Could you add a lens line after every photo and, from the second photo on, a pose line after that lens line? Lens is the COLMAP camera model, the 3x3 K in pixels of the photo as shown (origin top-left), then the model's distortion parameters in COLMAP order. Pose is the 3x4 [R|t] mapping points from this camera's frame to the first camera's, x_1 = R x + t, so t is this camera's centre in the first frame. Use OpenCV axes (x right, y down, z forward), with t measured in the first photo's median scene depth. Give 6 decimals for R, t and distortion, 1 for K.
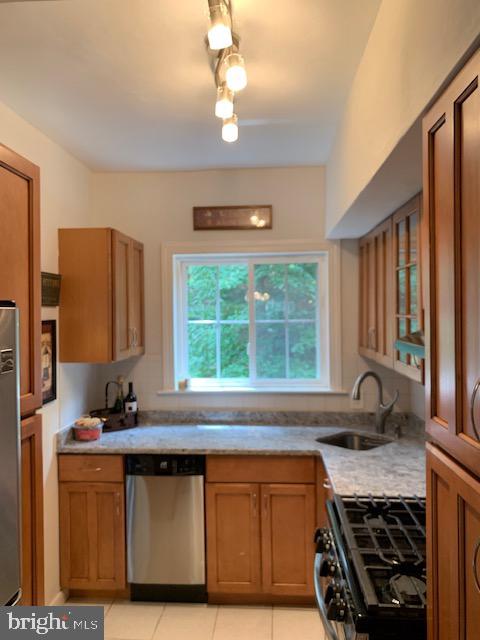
lens RADIAL K [[493.1, 0, 238.2], [0, 493.1, 320.4], [0, 0, 1]] dist [0.007250, -0.031759]
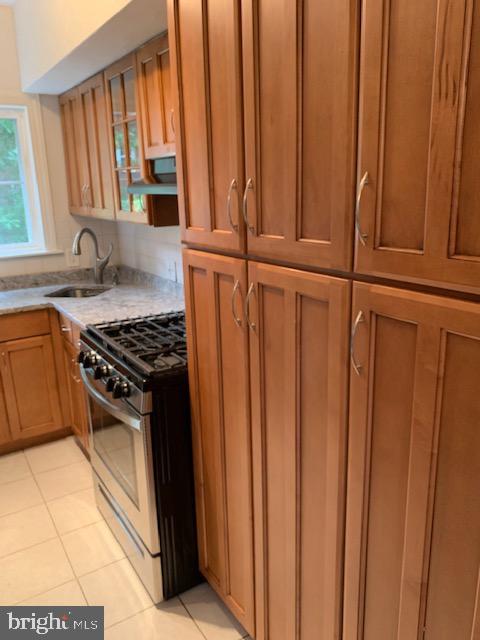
lens RADIAL K [[493.1, 0, 238.4], [0, 493.1, 318.4], [0, 0, 1]] dist [0.007250, -0.031759]
pose [[0.798127, -0.161855, 0.580342, -0.132781], [0.022422, 0.970552, 0.239848, 0.046661], [-0.602072, -0.178417, 0.778252, -0.080156]]
